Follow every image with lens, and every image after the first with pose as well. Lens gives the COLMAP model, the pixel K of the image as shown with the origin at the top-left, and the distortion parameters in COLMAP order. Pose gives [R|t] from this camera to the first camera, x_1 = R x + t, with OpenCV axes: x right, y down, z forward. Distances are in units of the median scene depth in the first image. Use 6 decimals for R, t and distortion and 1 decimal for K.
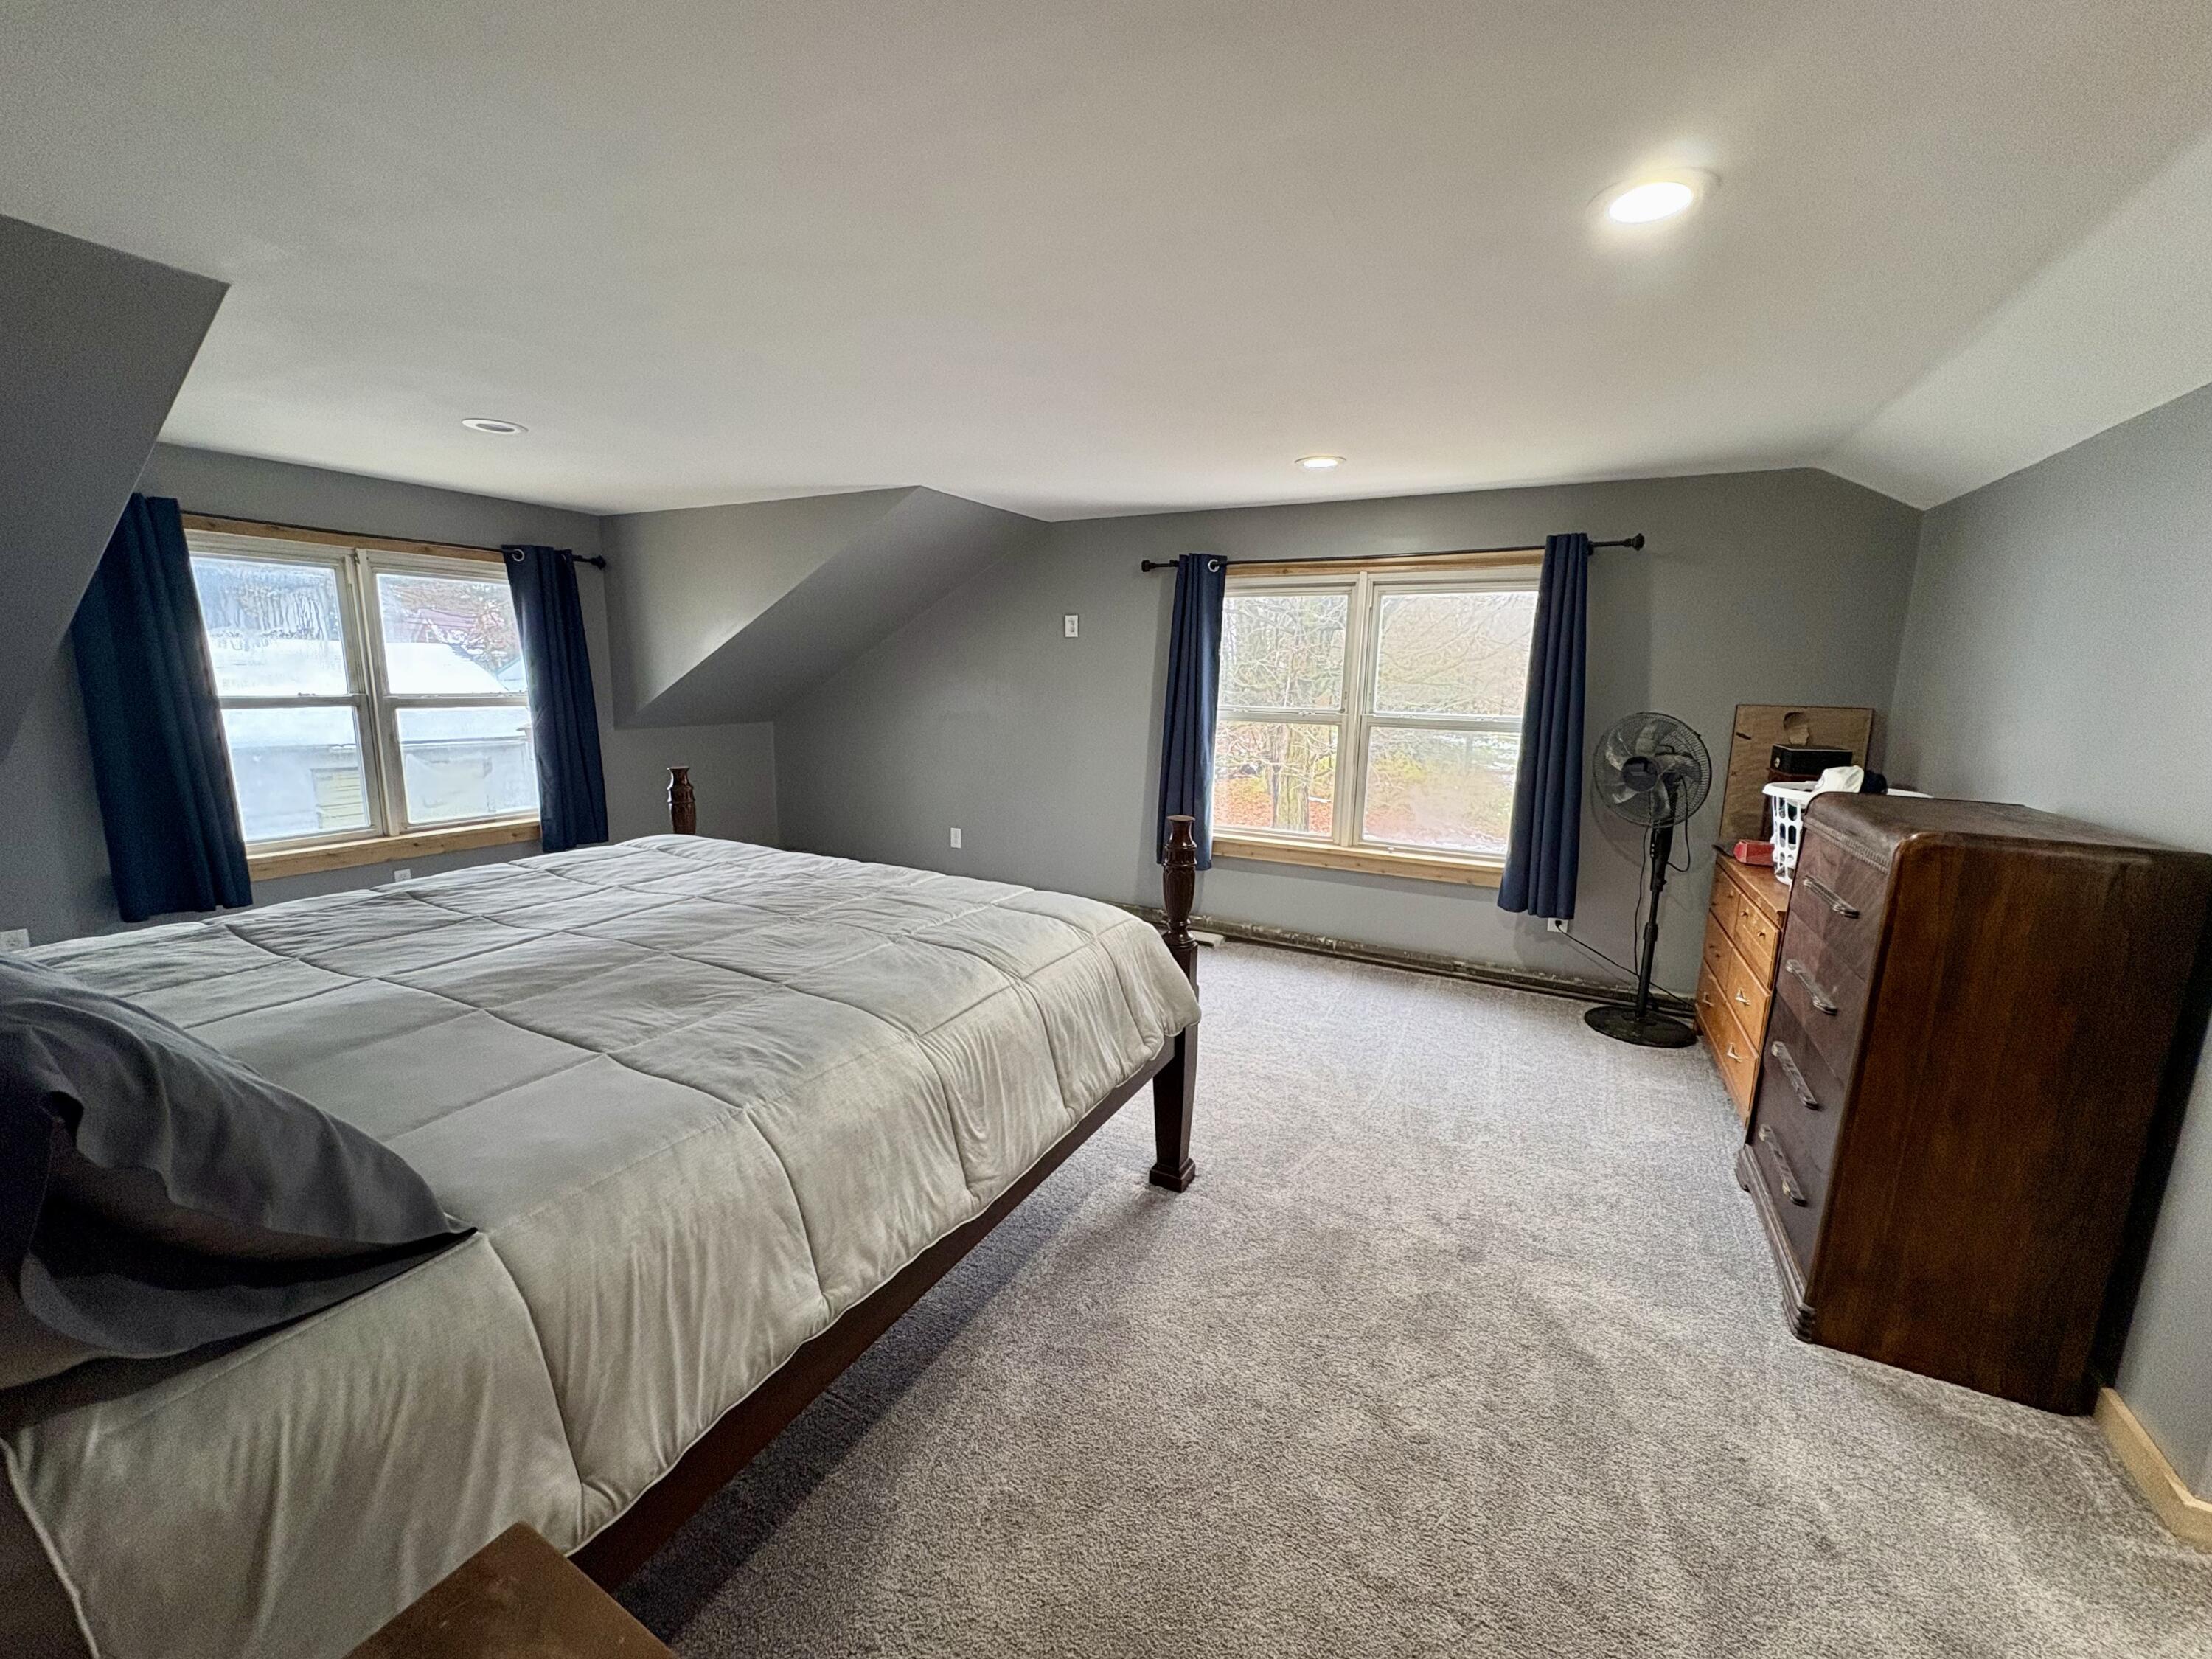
lens RADIAL K [[887.4, 0, 1101.9], [0, 887.4, 828.5], [0, 0, 1]] dist [-0.001035, 0.000096]
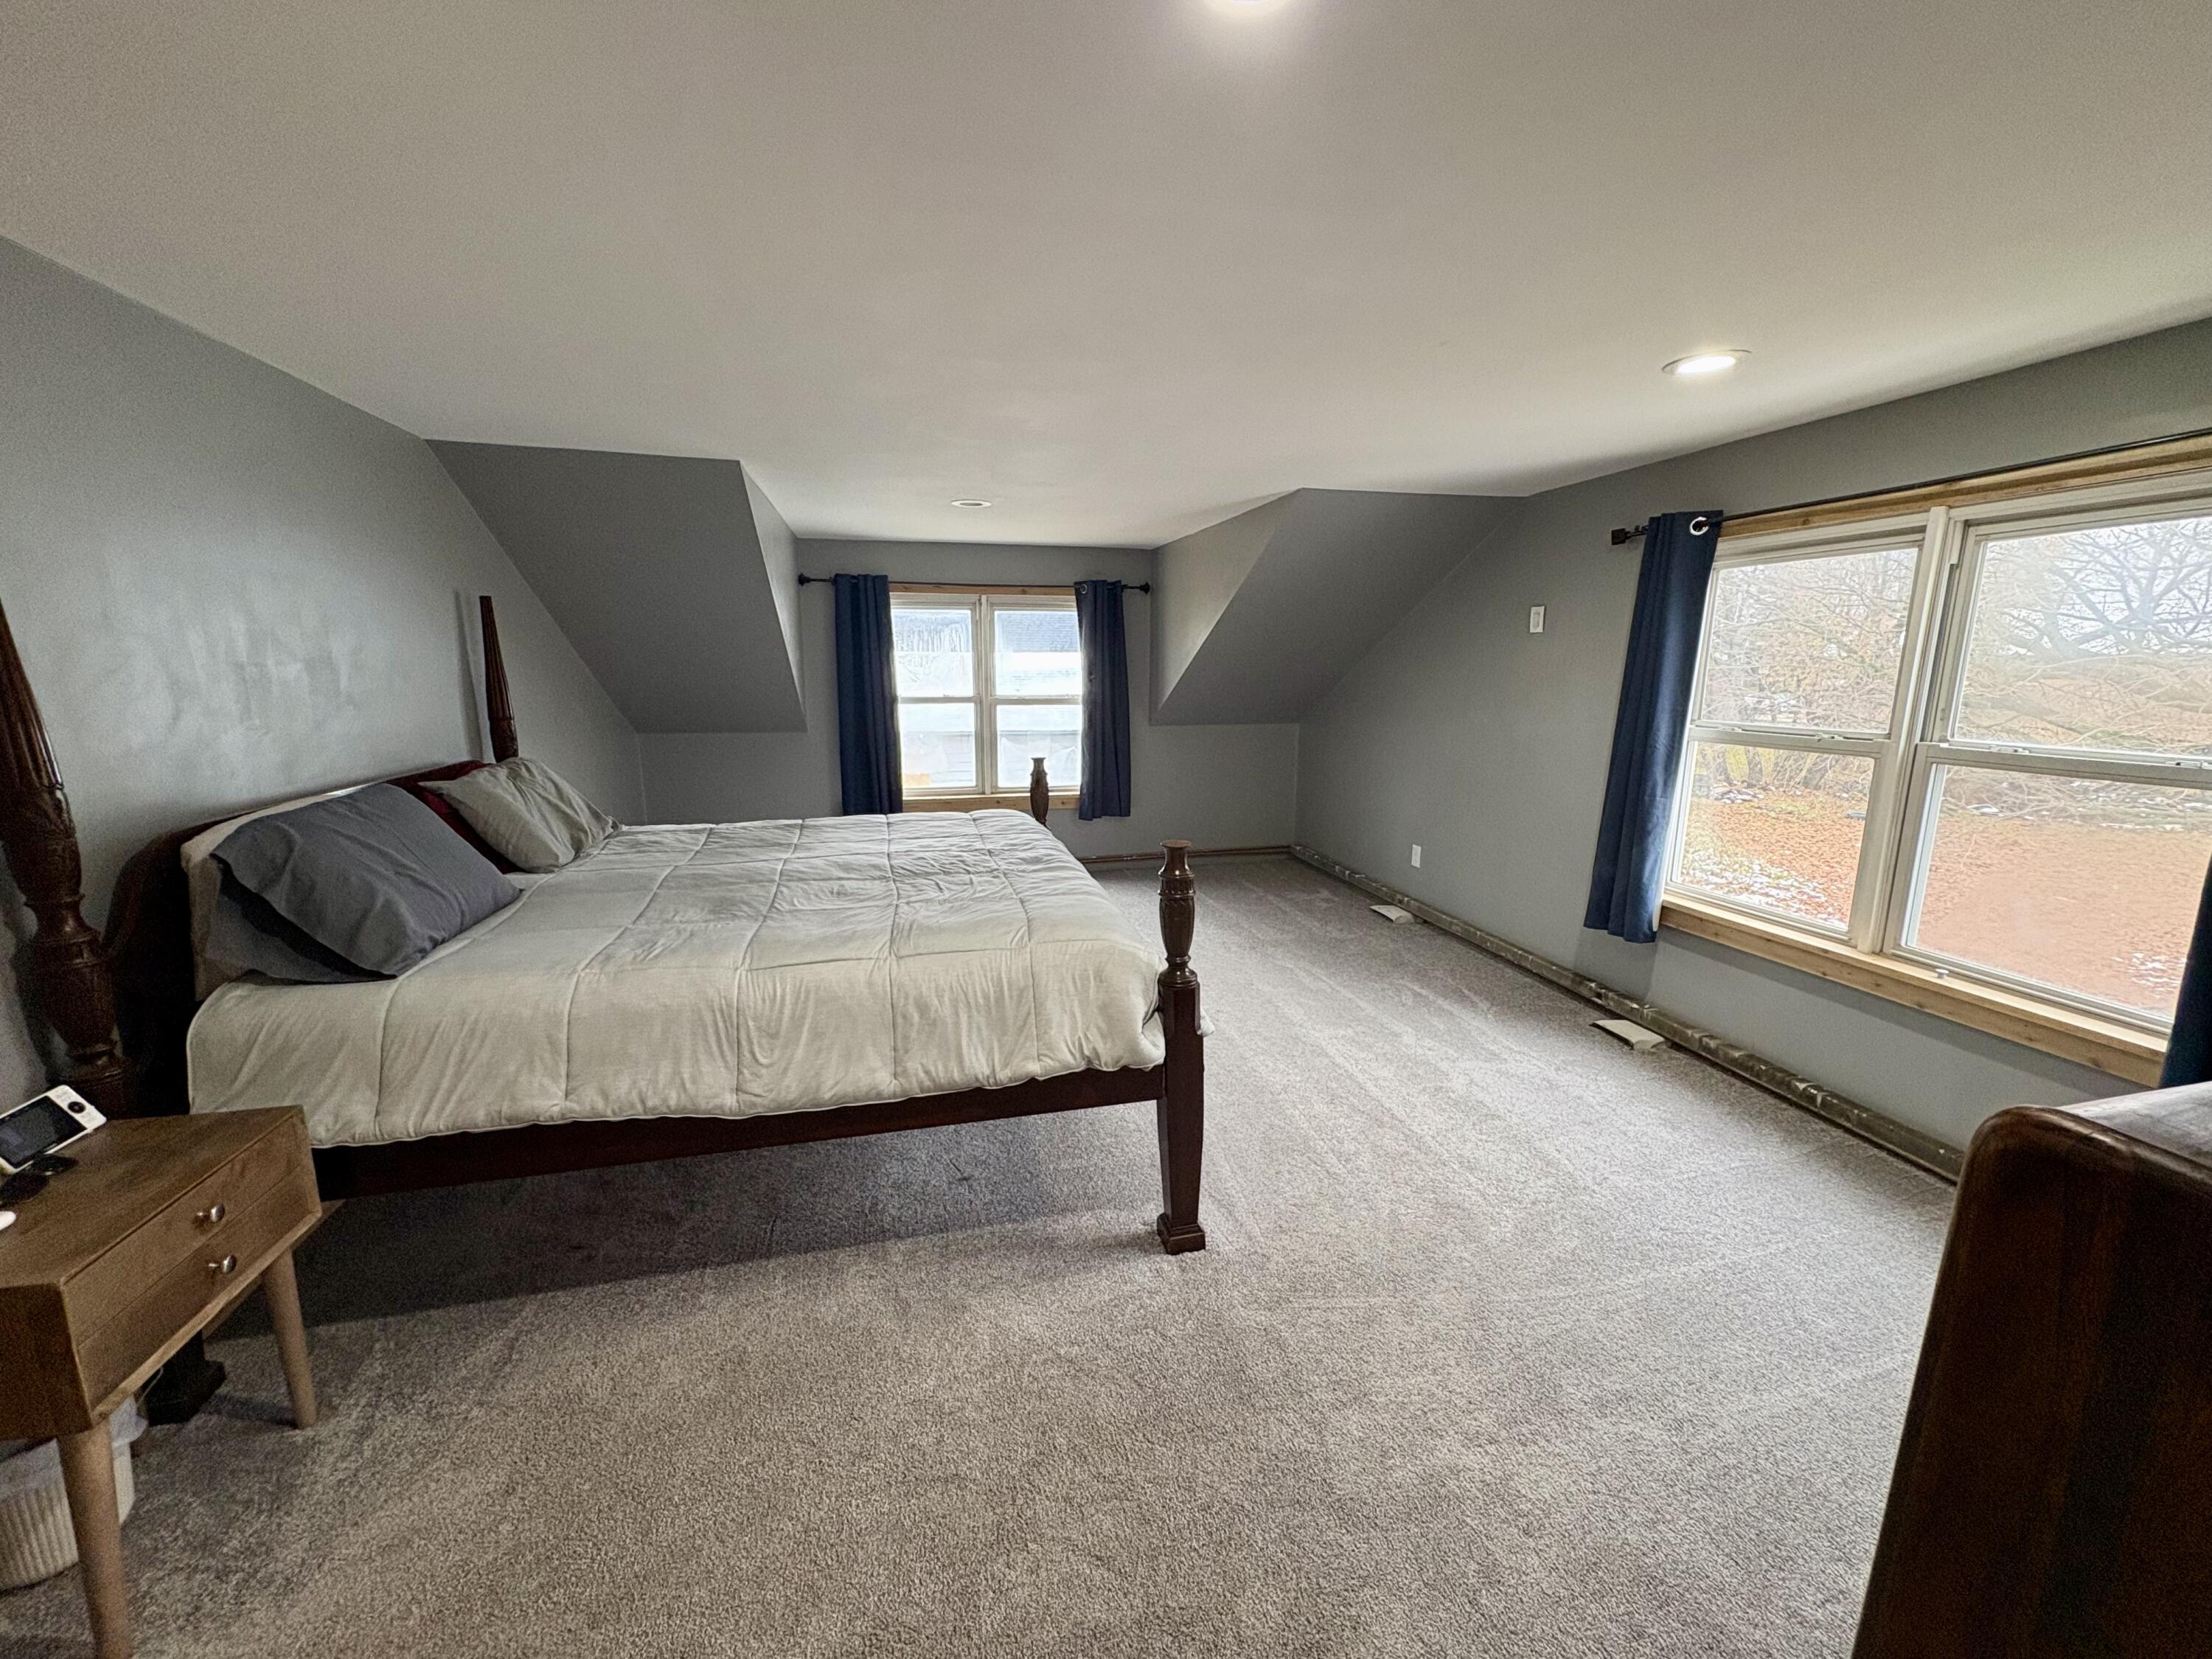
lens RADIAL K [[887.4, 0, 1104.9], [0, 887.4, 832.5], [0, 0, 1]] dist [-0.001035, 0.000096]
pose [[0.662646, 0.123060, -0.738754, 0.388958], [-0.120295, 0.991089, 0.057192, -0.035980], [0.739209, 0.050970, 0.671545, 0.186088]]
